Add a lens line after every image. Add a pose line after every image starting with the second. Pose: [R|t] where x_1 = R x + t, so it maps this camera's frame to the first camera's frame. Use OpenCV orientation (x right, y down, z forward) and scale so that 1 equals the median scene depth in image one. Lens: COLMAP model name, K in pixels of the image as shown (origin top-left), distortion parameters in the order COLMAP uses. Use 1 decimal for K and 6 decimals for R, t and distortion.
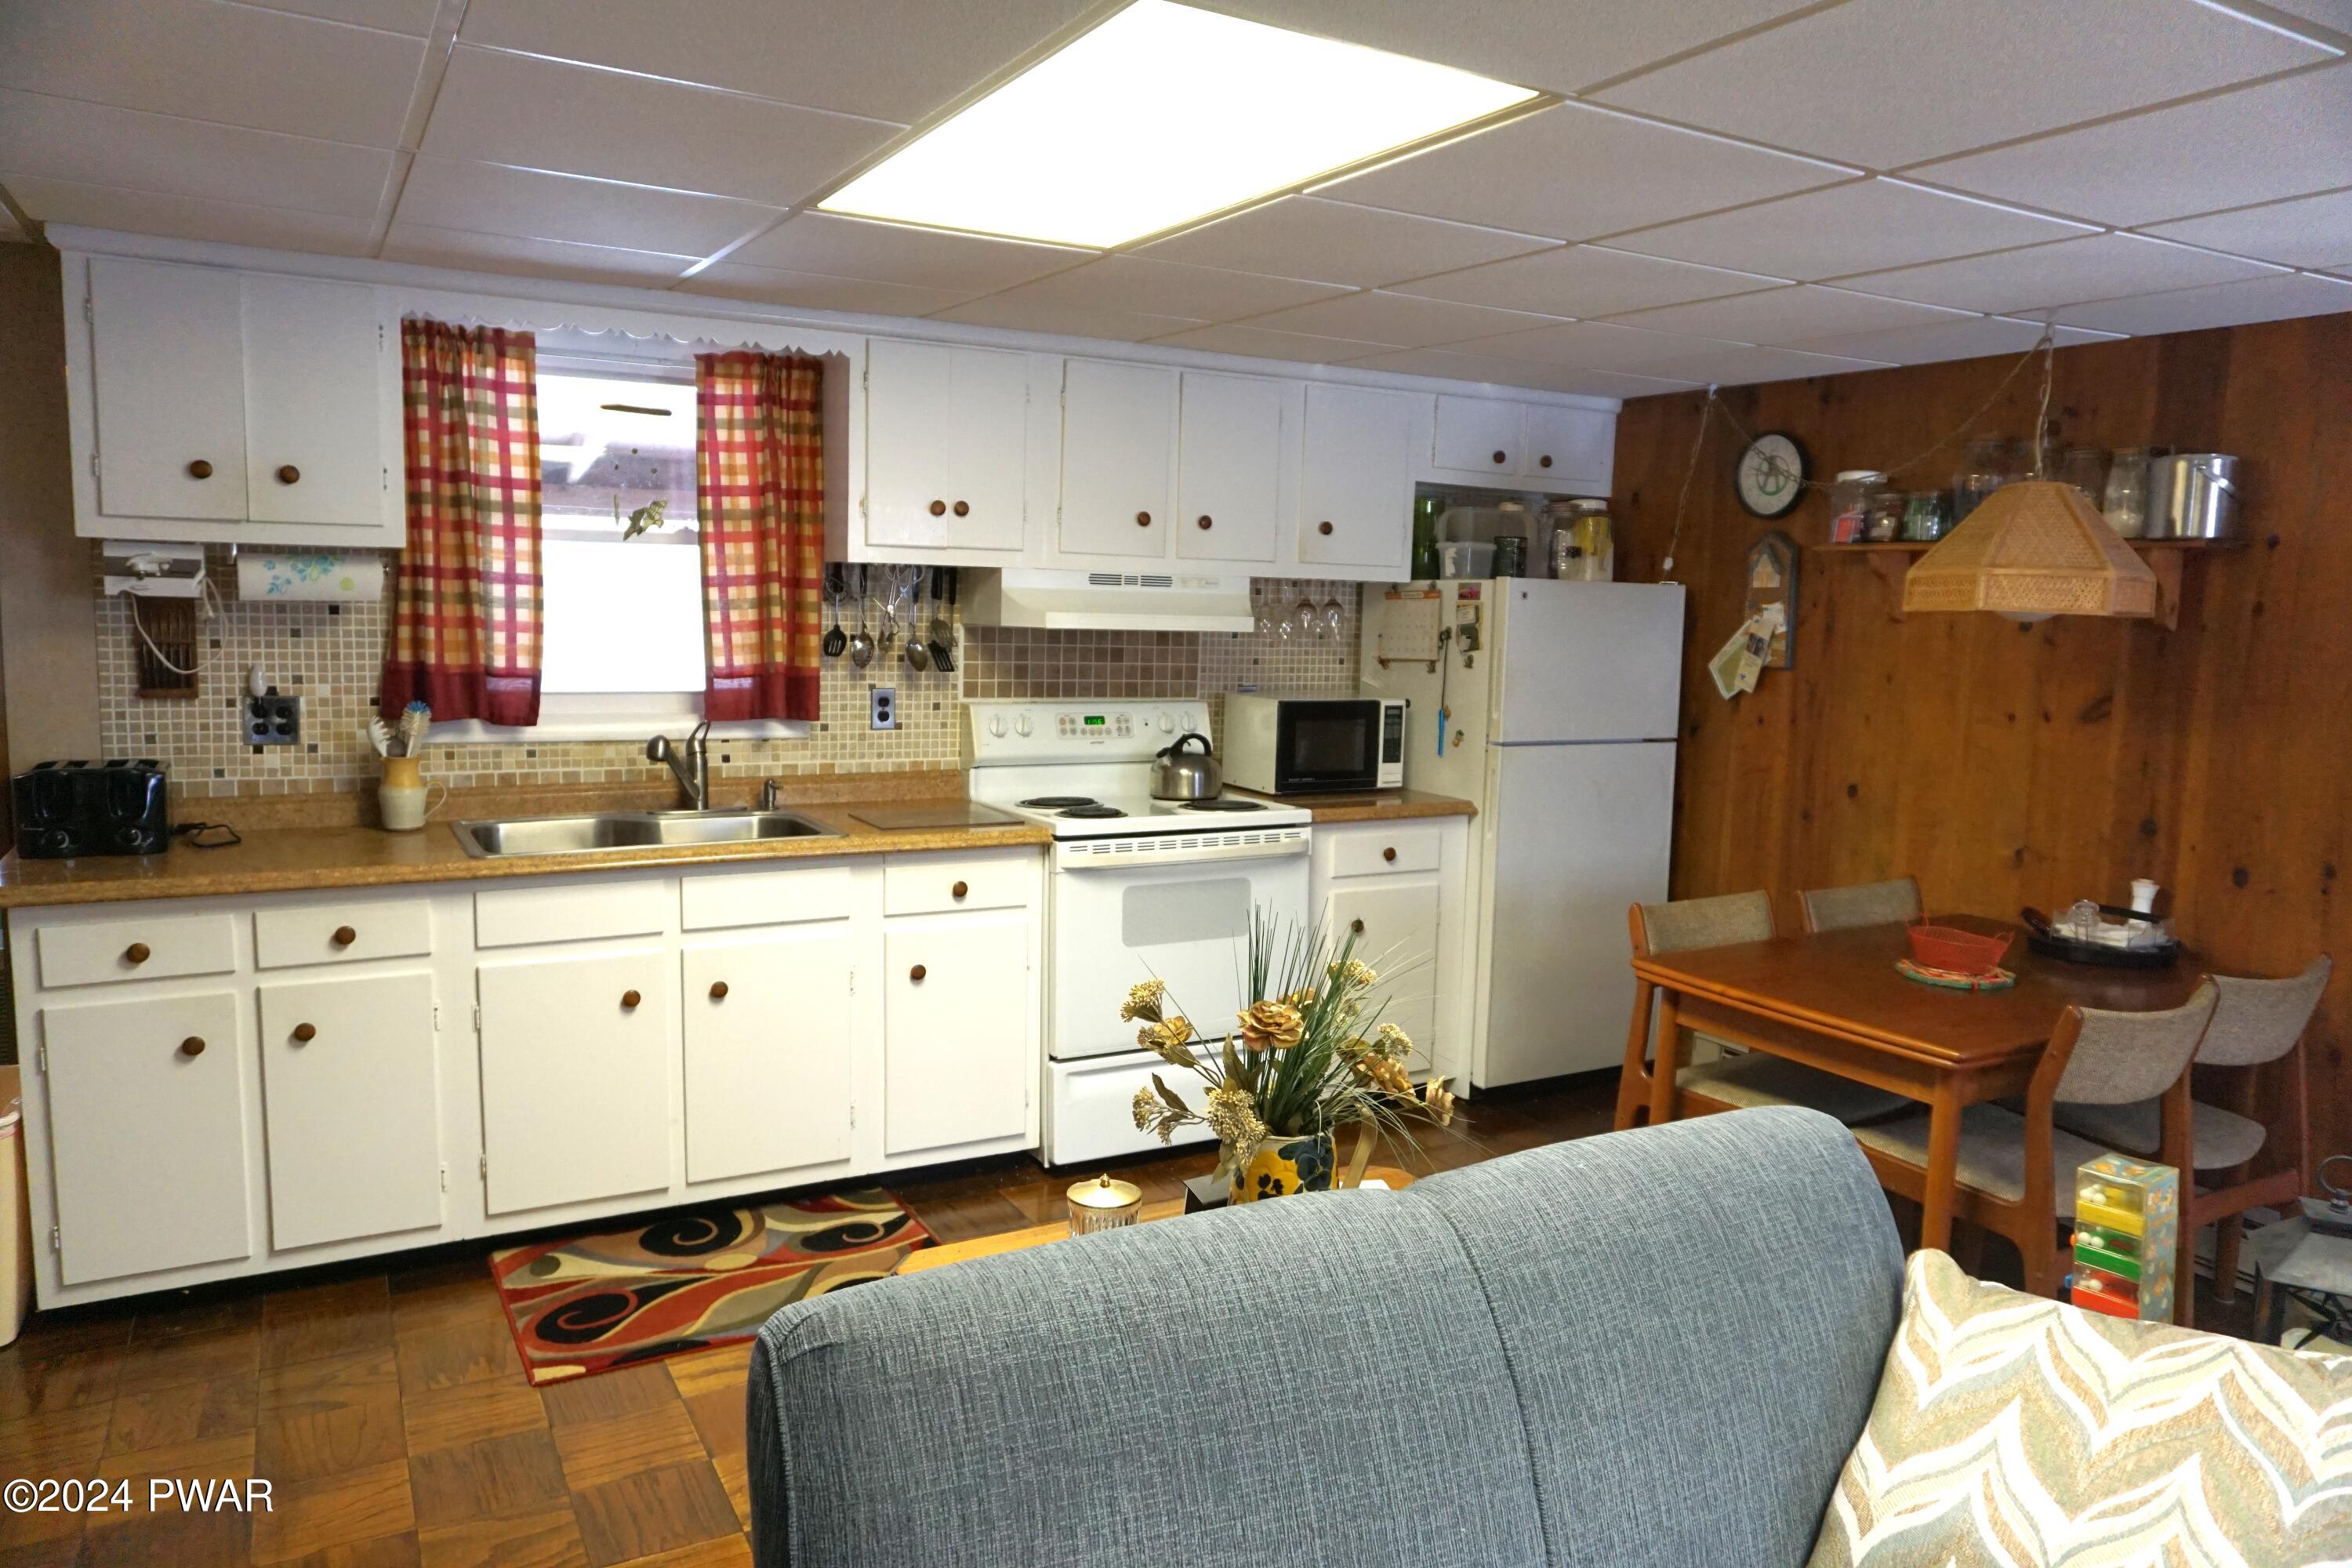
lens RADIAL K [[1571.8, 0, 1175.3], [0, 1571.8, 779.3], [0, 0, 1]] dist [-0.047511, 0.040535]
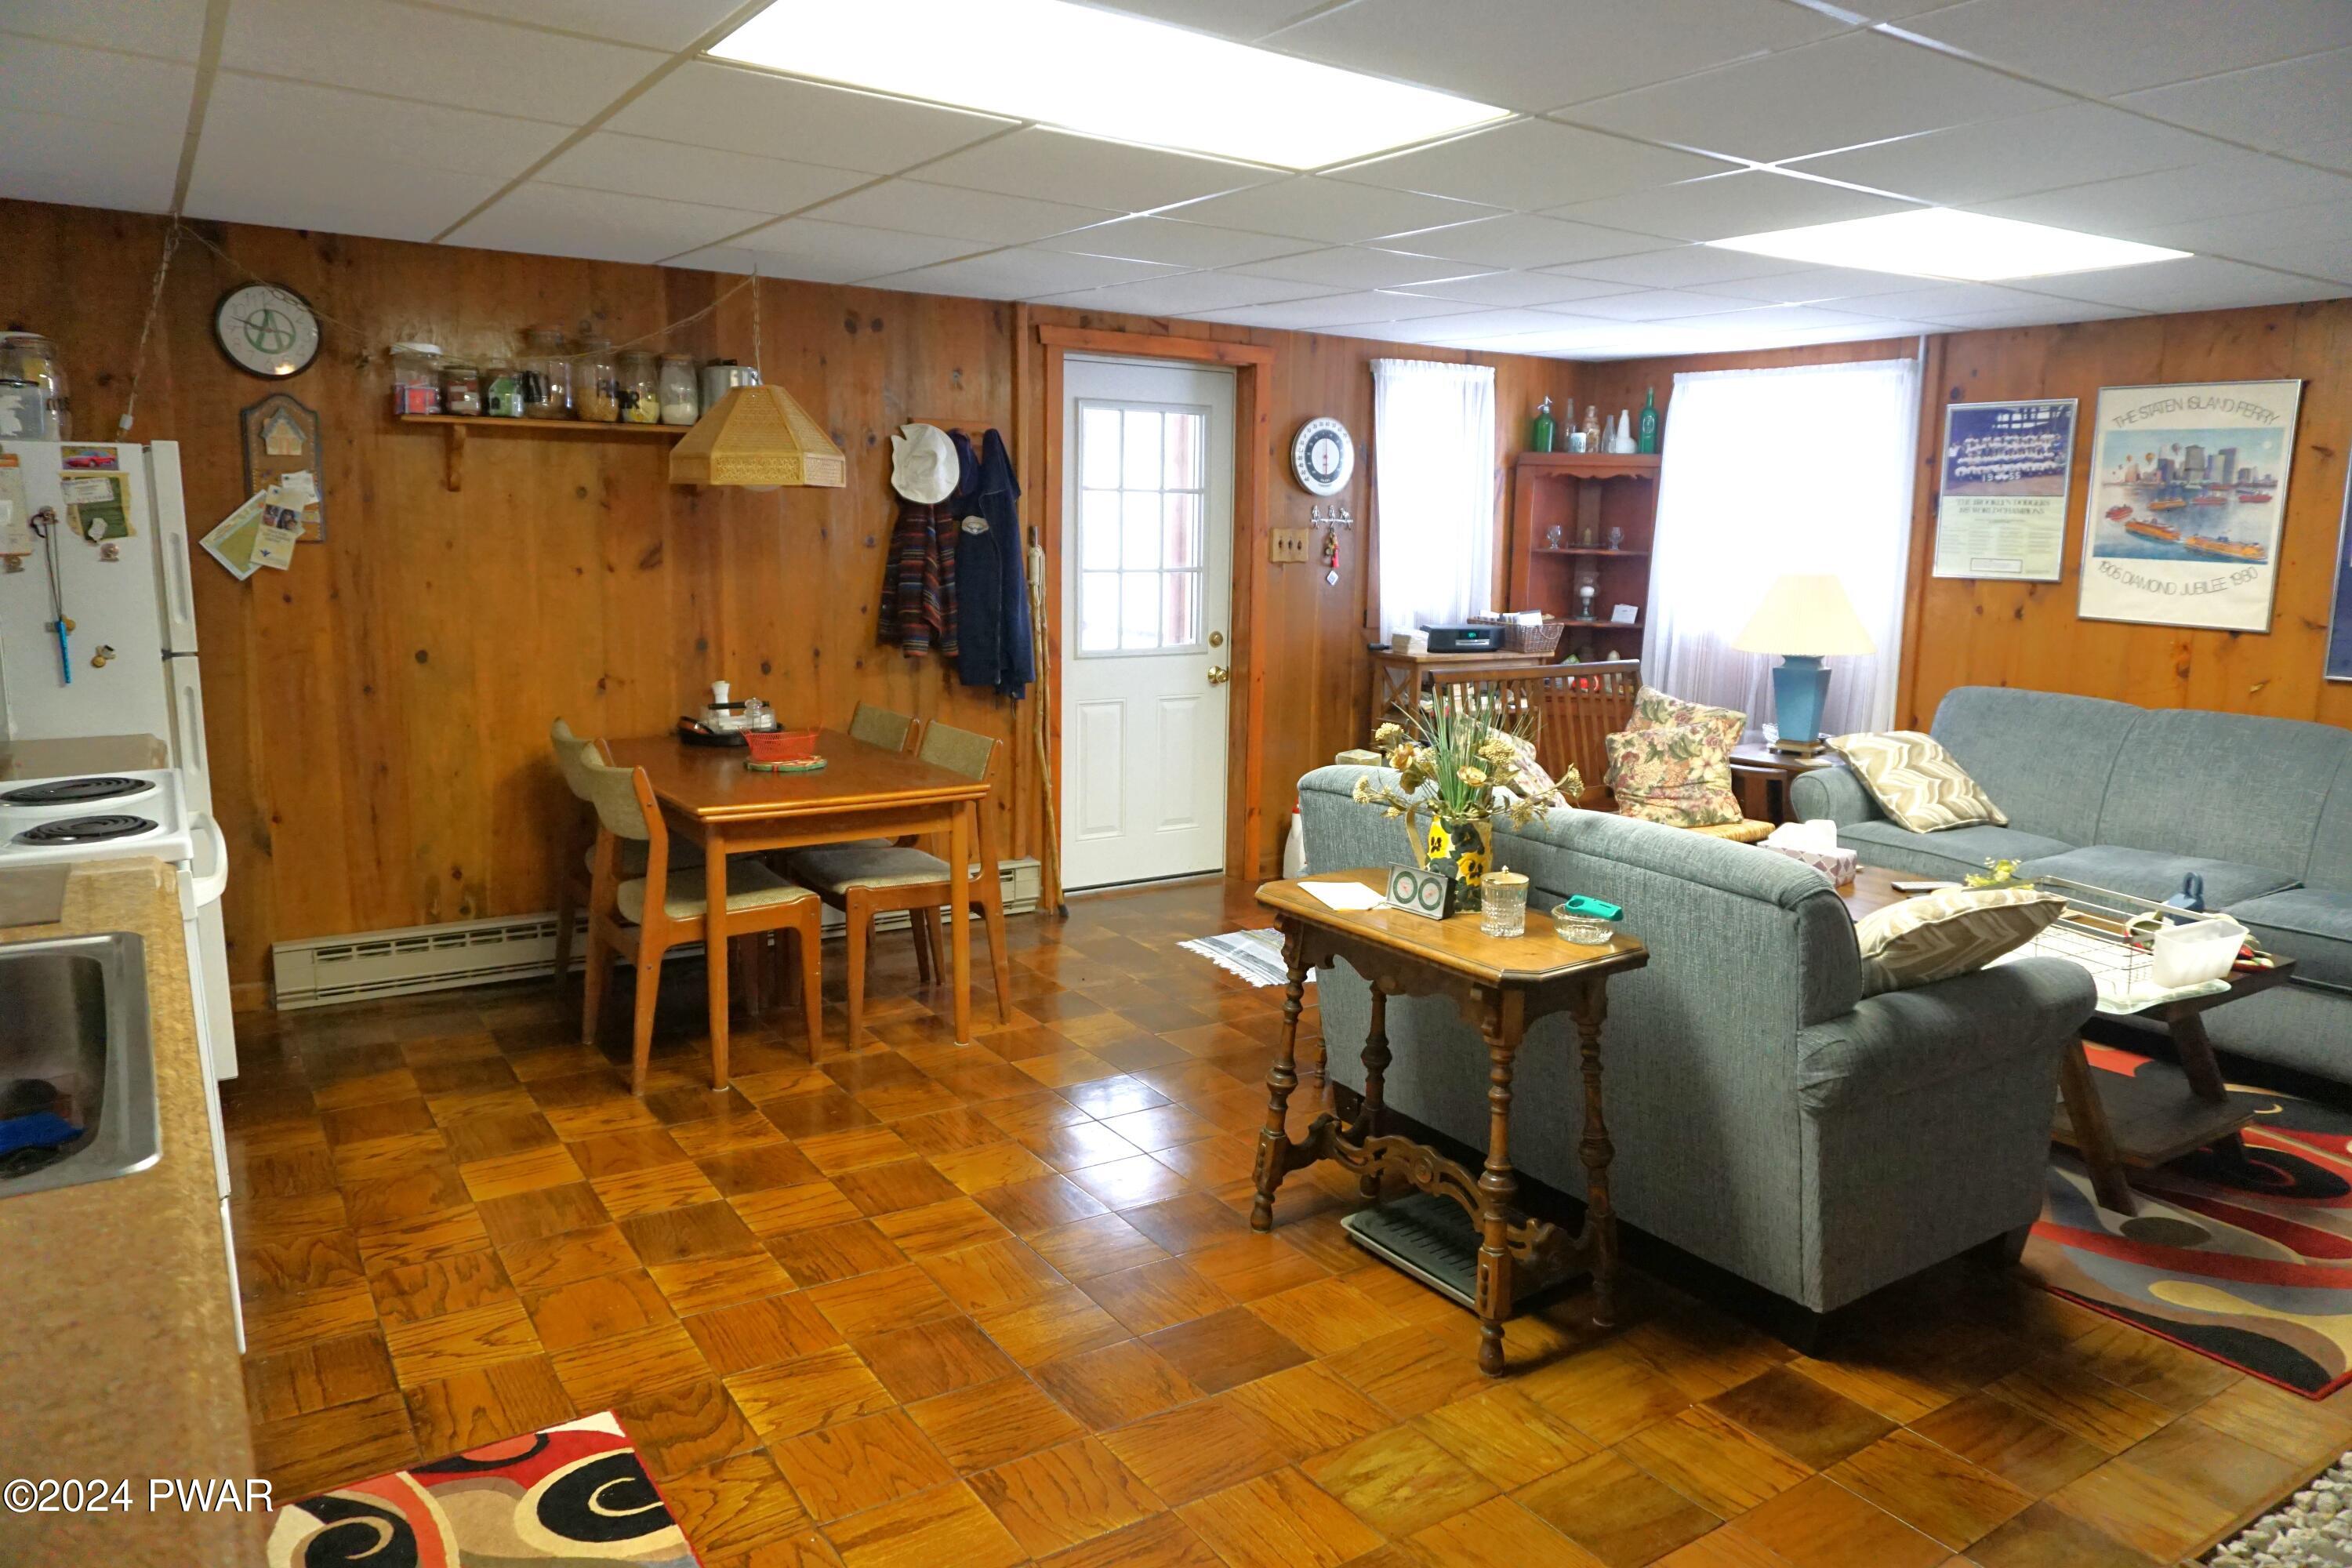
lens RADIAL K [[1571.8, 0, 1175.3], [0, 1571.8, 779.3], [0, 0, 1]] dist [-0.047511, 0.040535]
pose [[-0.074692, -0.195452, 0.977865, -0.702112], [0.090350, 0.975244, 0.201829, -0.084984], [-0.993105, 0.103425, -0.055184, 0.633219]]
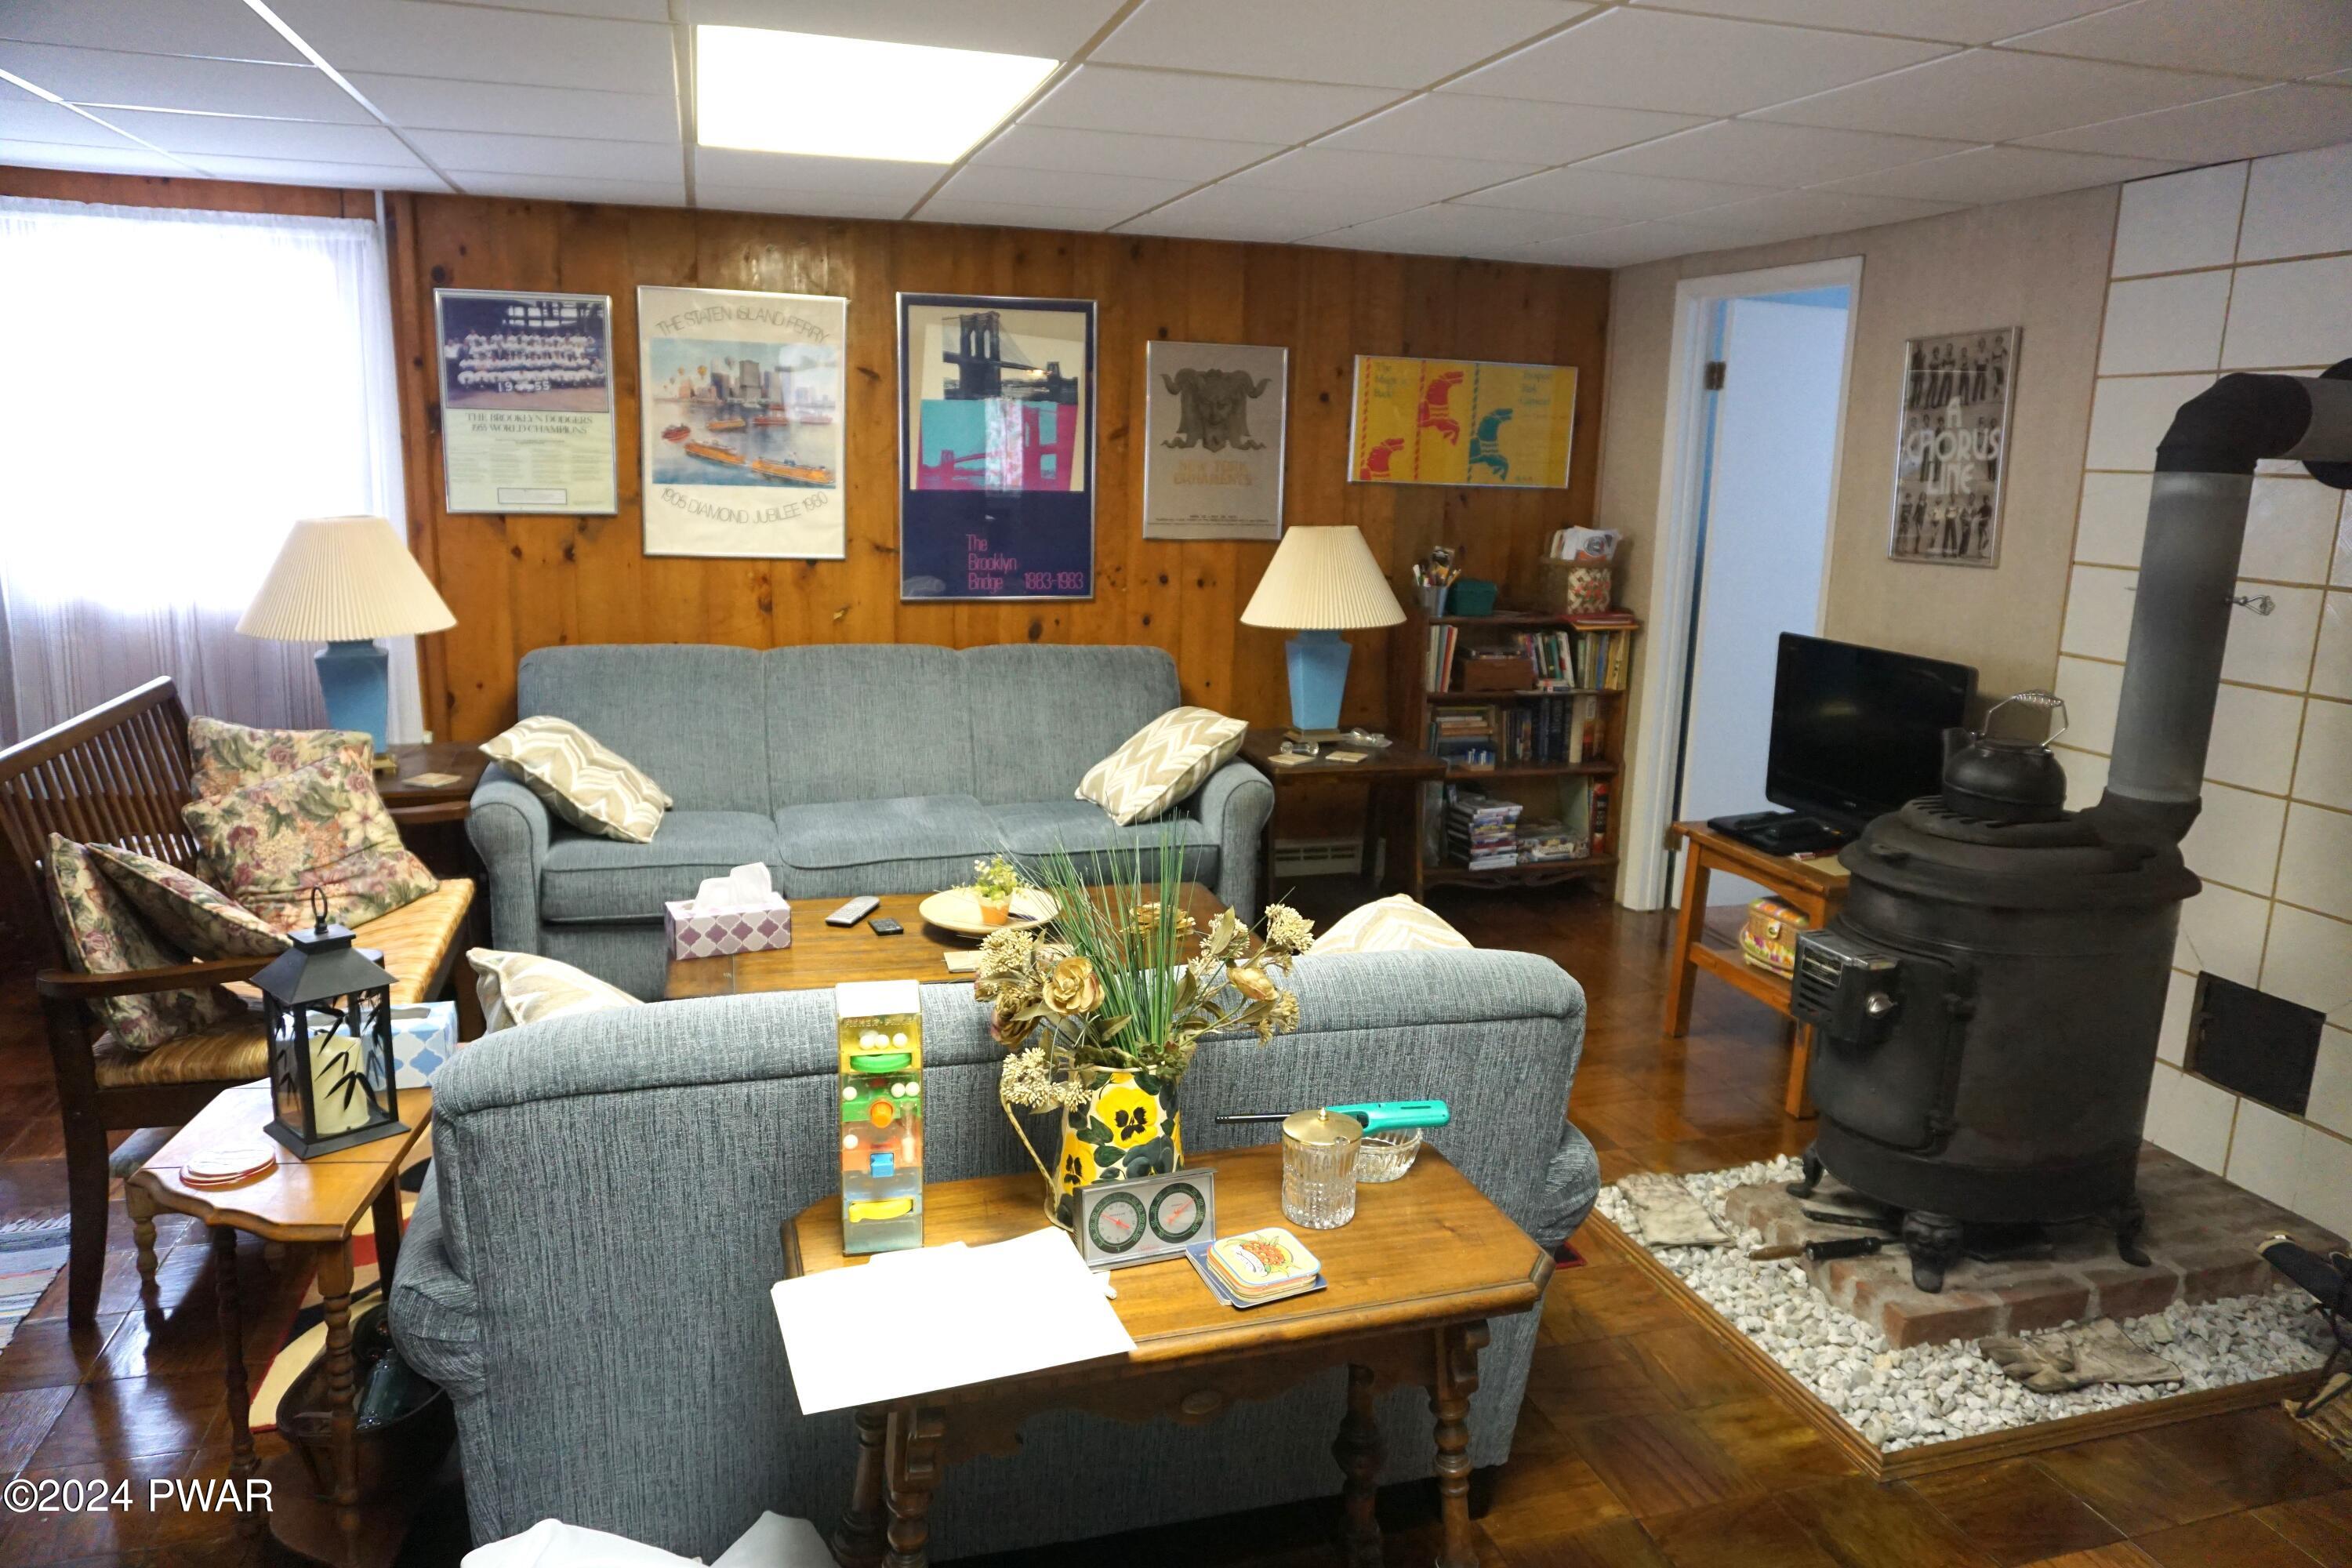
lens RADIAL K [[1571.8, 0, 1175.3], [0, 1571.8, 779.3], [0, 0, 1]] dist [-0.047511, 0.040535]
pose [[-0.972335, -0.099442, 0.211369, -0.148520], [-0.028493, 0.948594, 0.315209, -0.098512], [-0.231849, 0.300466, -0.925184, 0.789385]]
